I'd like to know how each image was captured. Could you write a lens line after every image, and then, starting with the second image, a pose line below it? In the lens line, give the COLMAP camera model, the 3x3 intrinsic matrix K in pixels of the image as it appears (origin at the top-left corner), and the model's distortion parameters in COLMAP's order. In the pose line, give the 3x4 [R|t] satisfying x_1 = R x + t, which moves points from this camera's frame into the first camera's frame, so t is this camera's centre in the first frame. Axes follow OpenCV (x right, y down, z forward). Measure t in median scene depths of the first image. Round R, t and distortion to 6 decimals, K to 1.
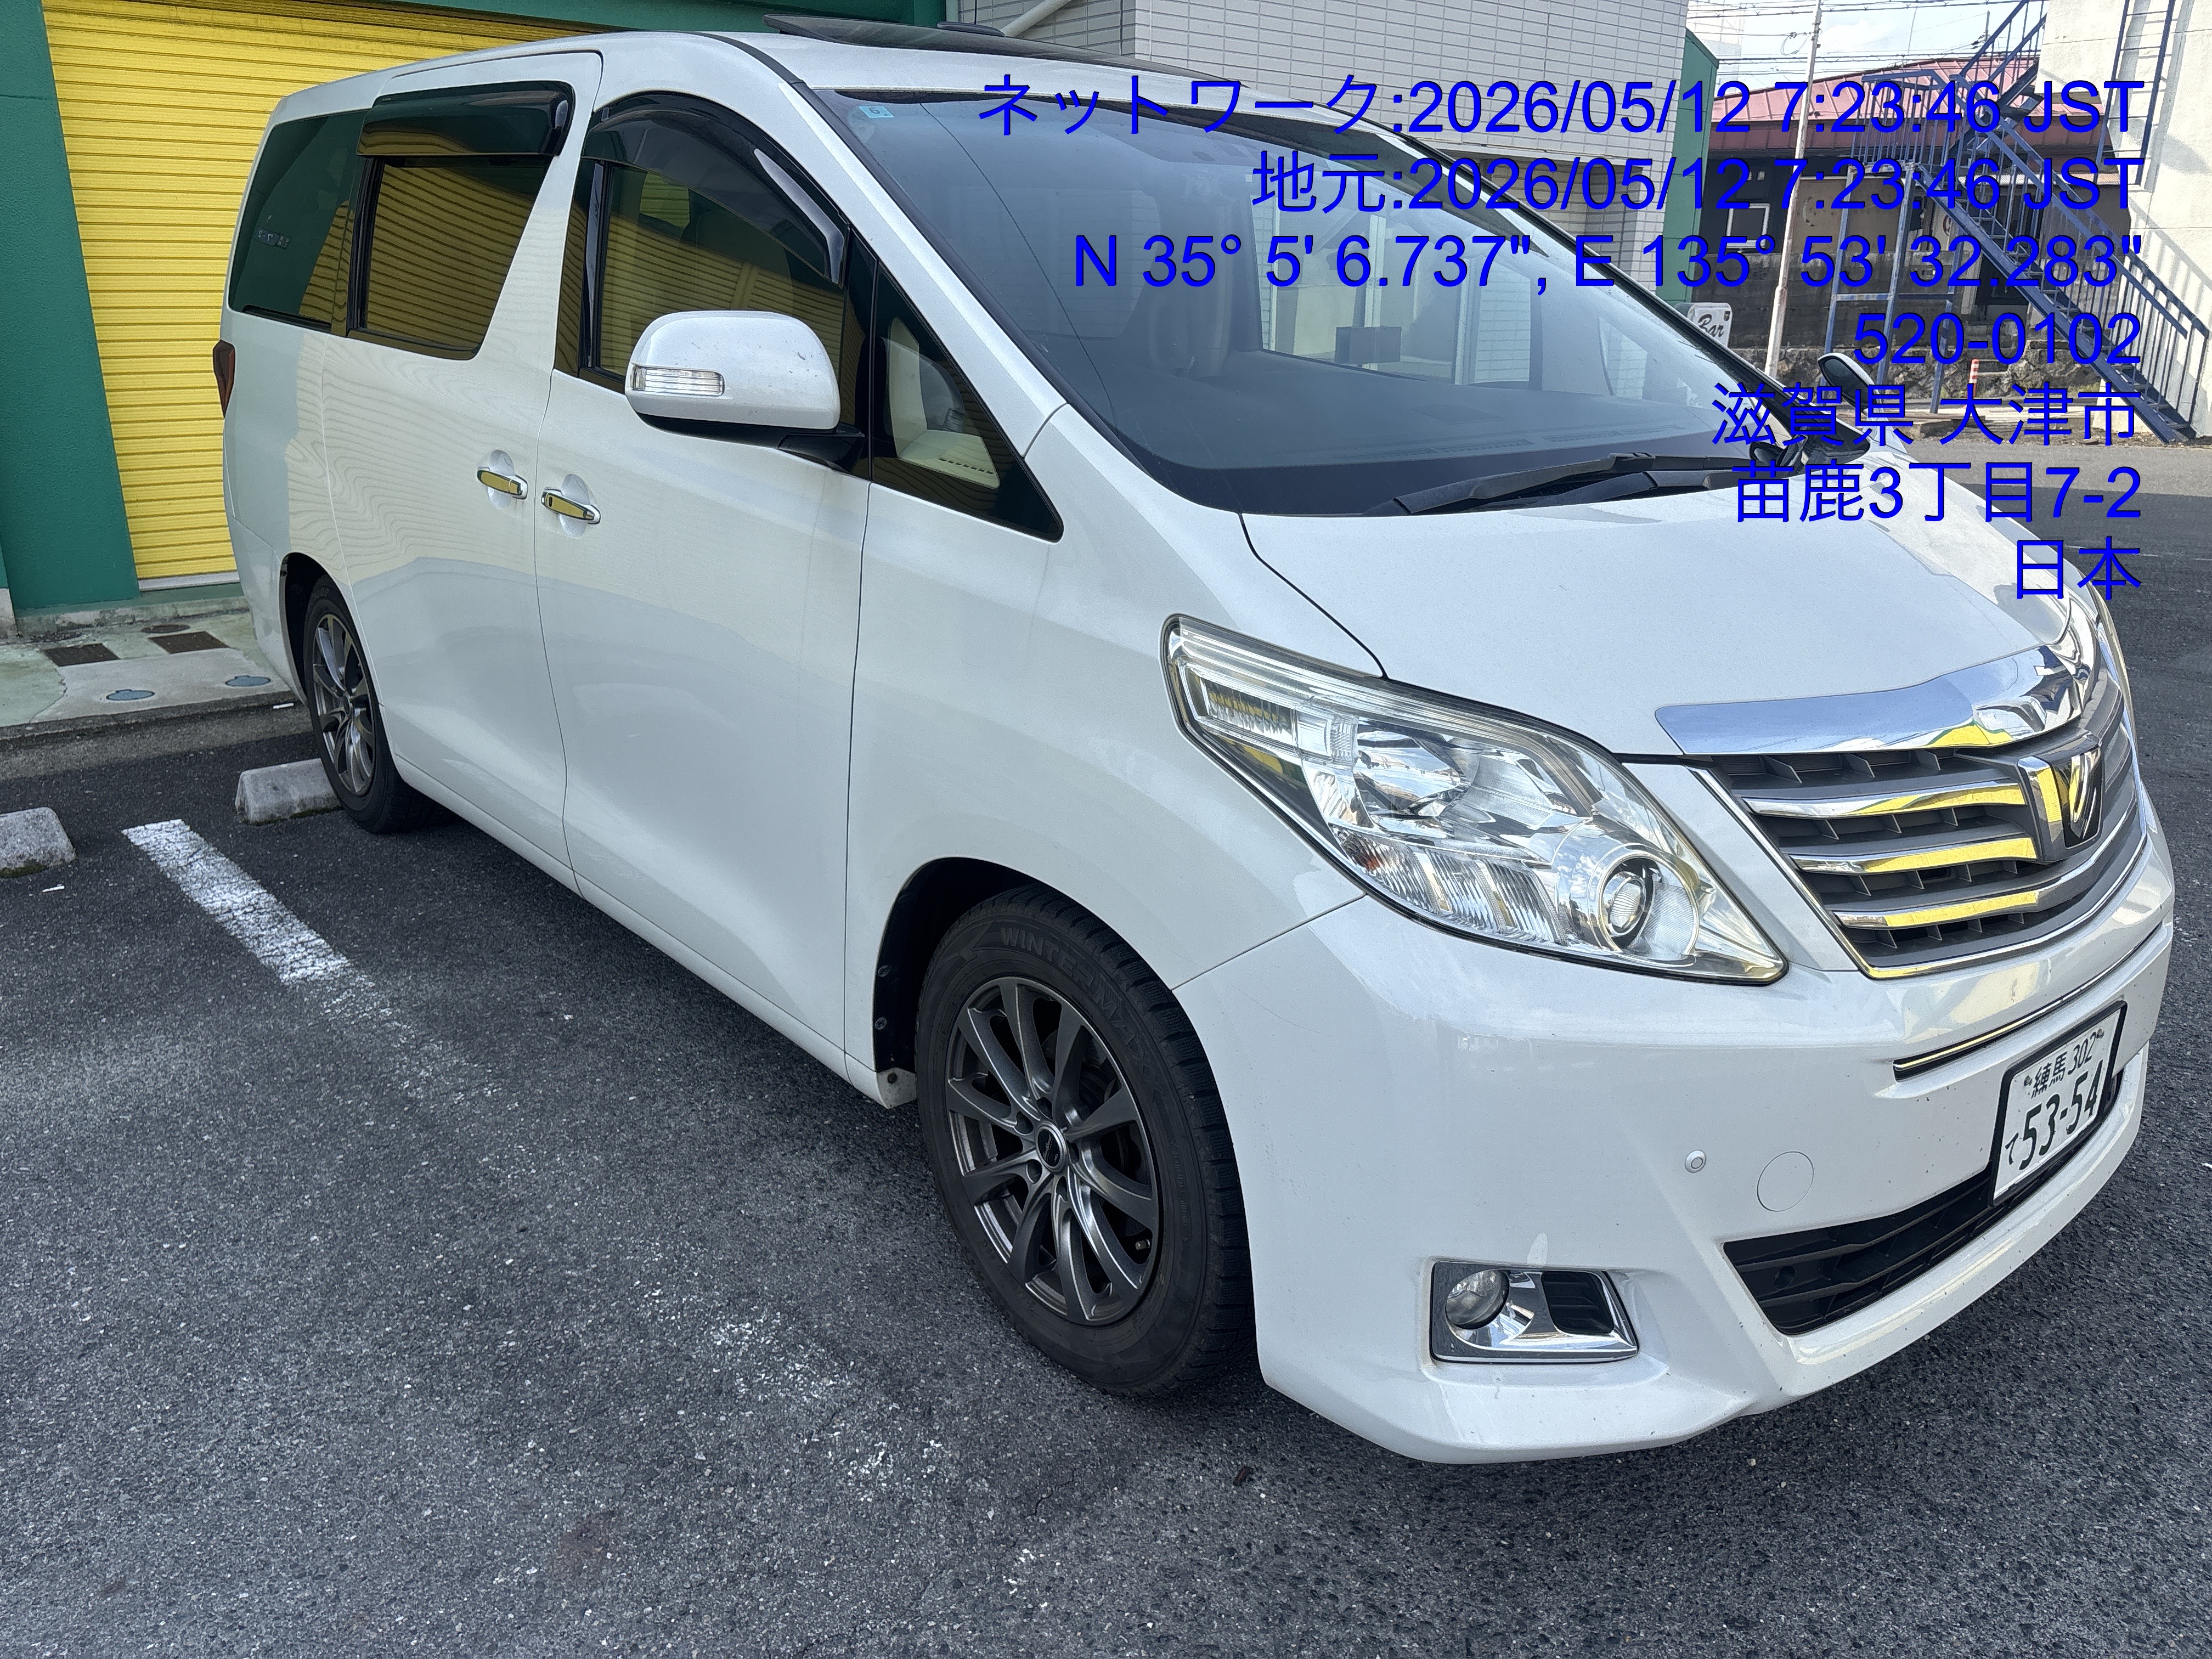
lens RADIAL K [[1665.2, 0, 1143.1], [0, 1665.2, 787.4], [0, 0, 1]] dist [0.014865, 0.000932]
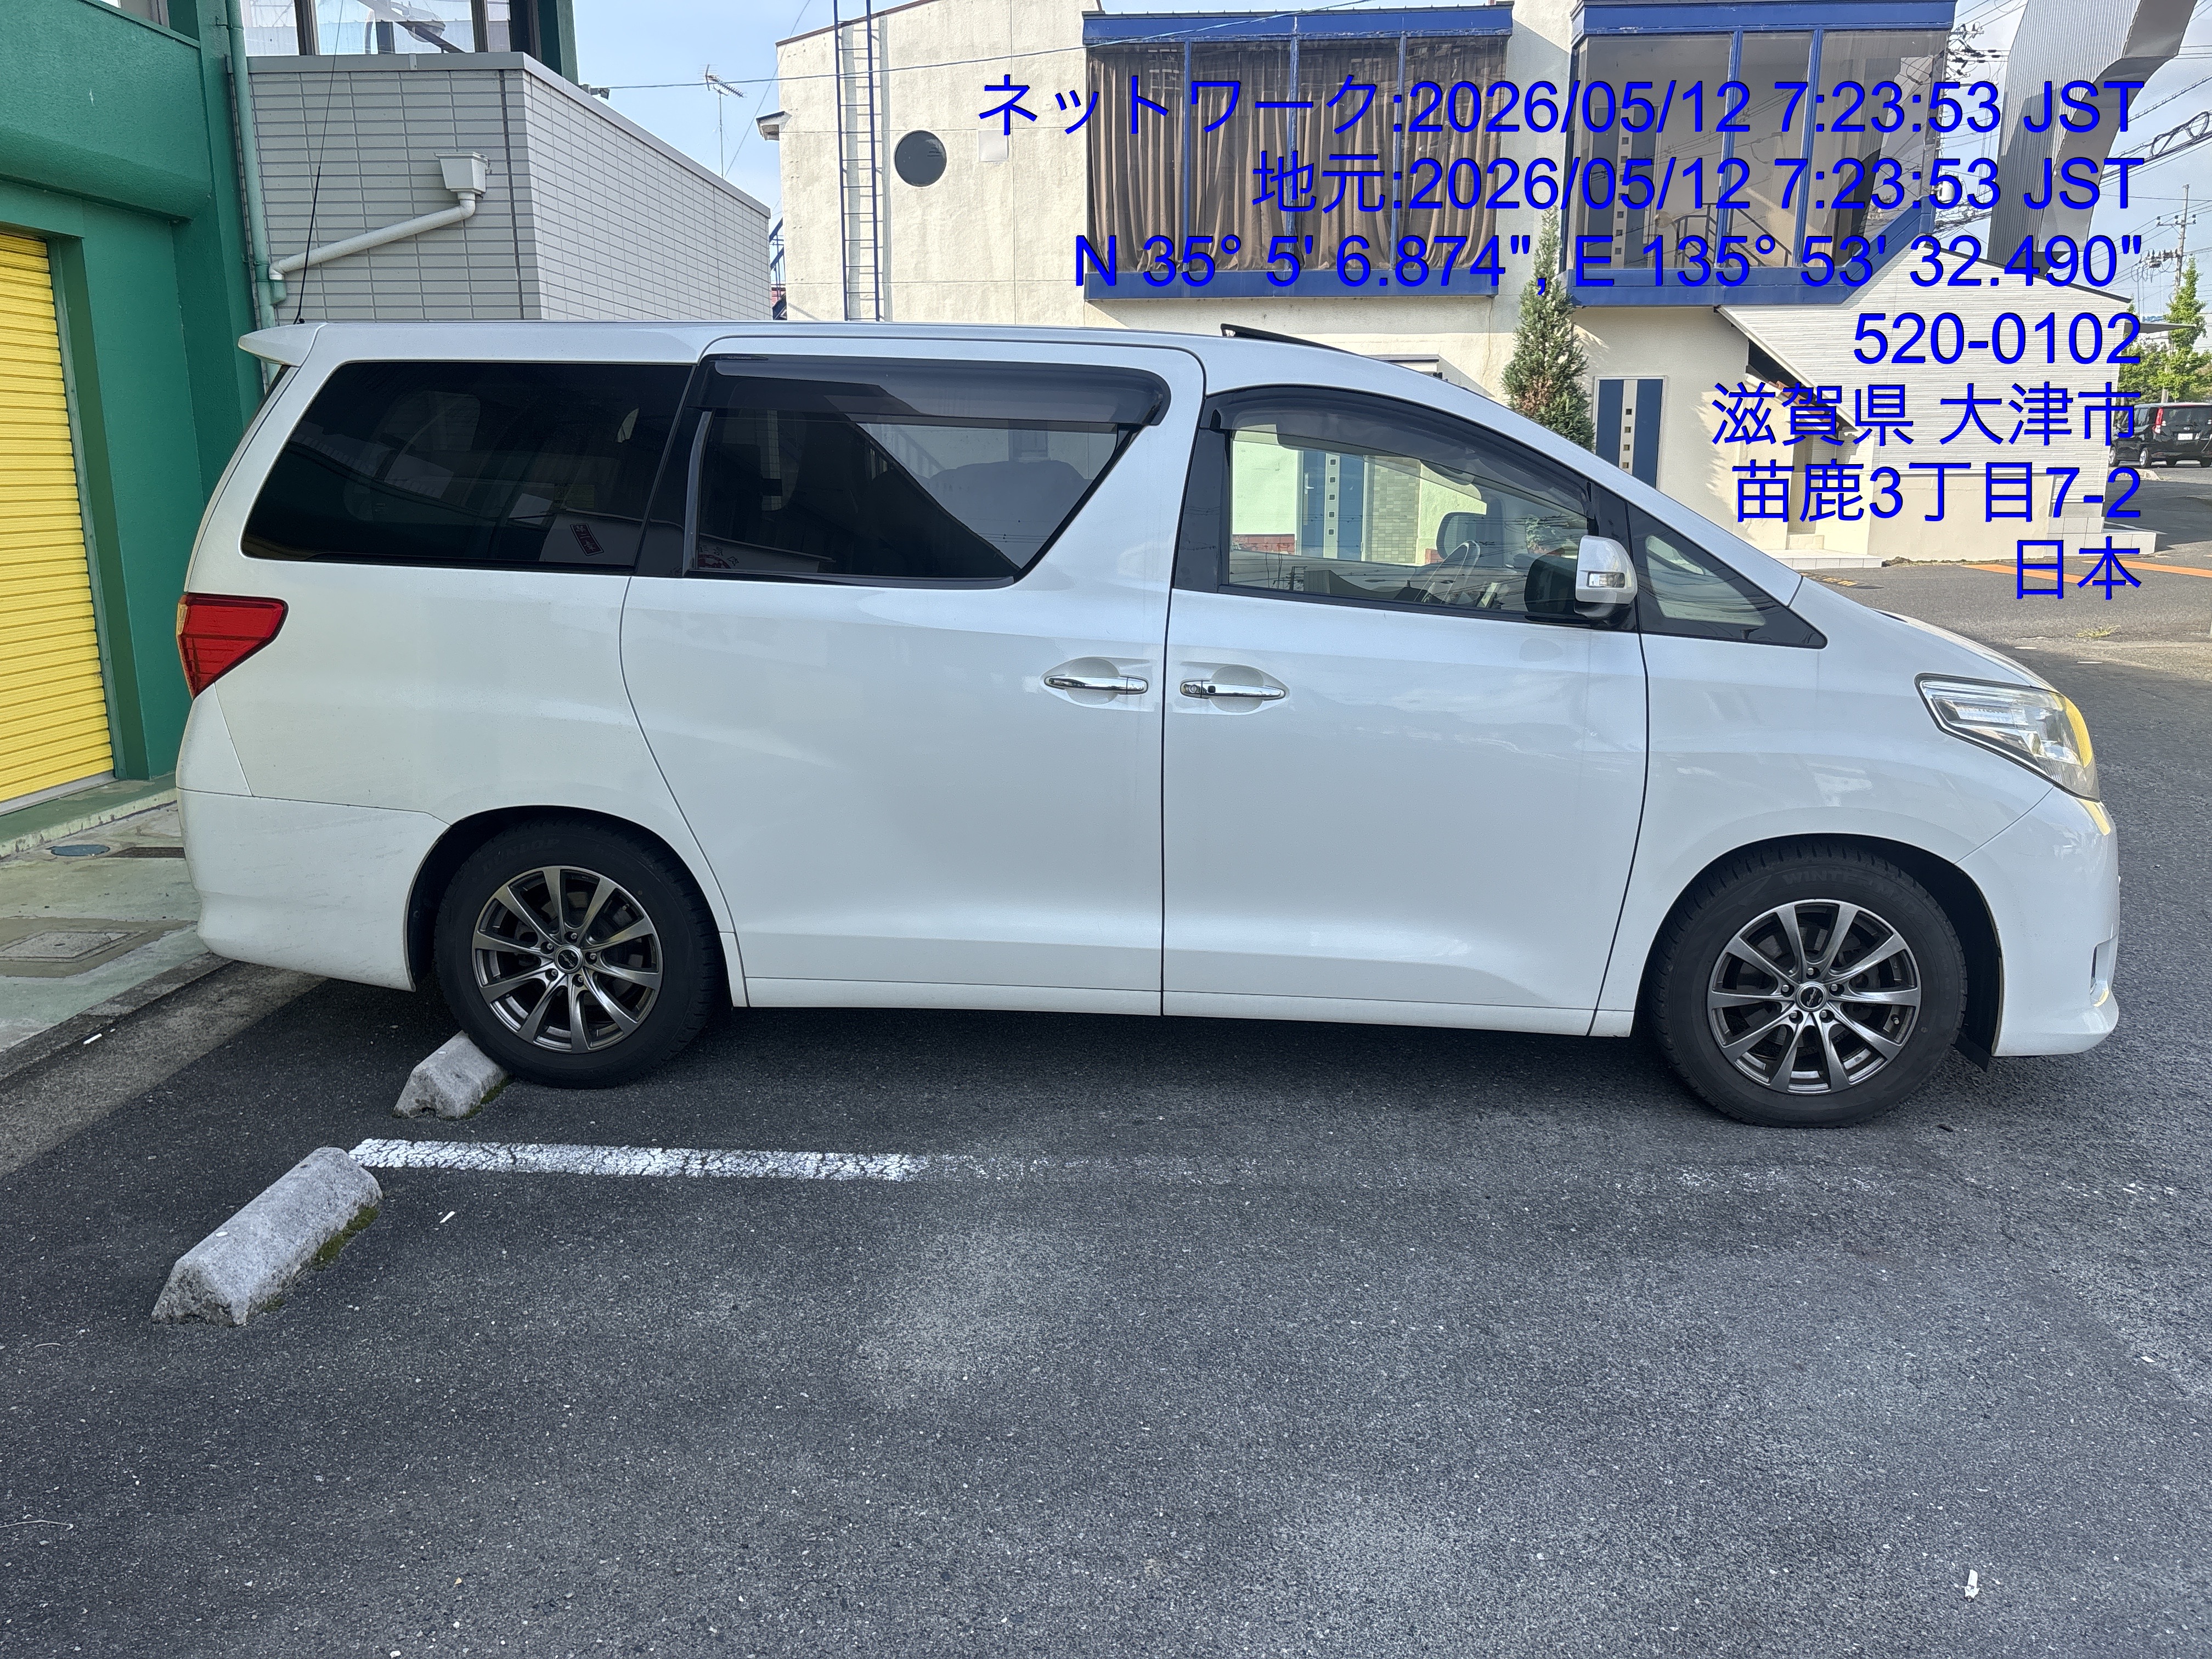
lens RADIAL K [[1631.3, 0, 1106.0], [0, 1631.3, 829.5], [0, 0, 1]] dist [0.045193, 0.000708]
pose [[0.705463, -0.161258, 0.690158, -1.212368], [0.212309, 0.977137, 0.011295, -0.090612], [-0.676200, 0.138558, 0.723571, 0.163210]]
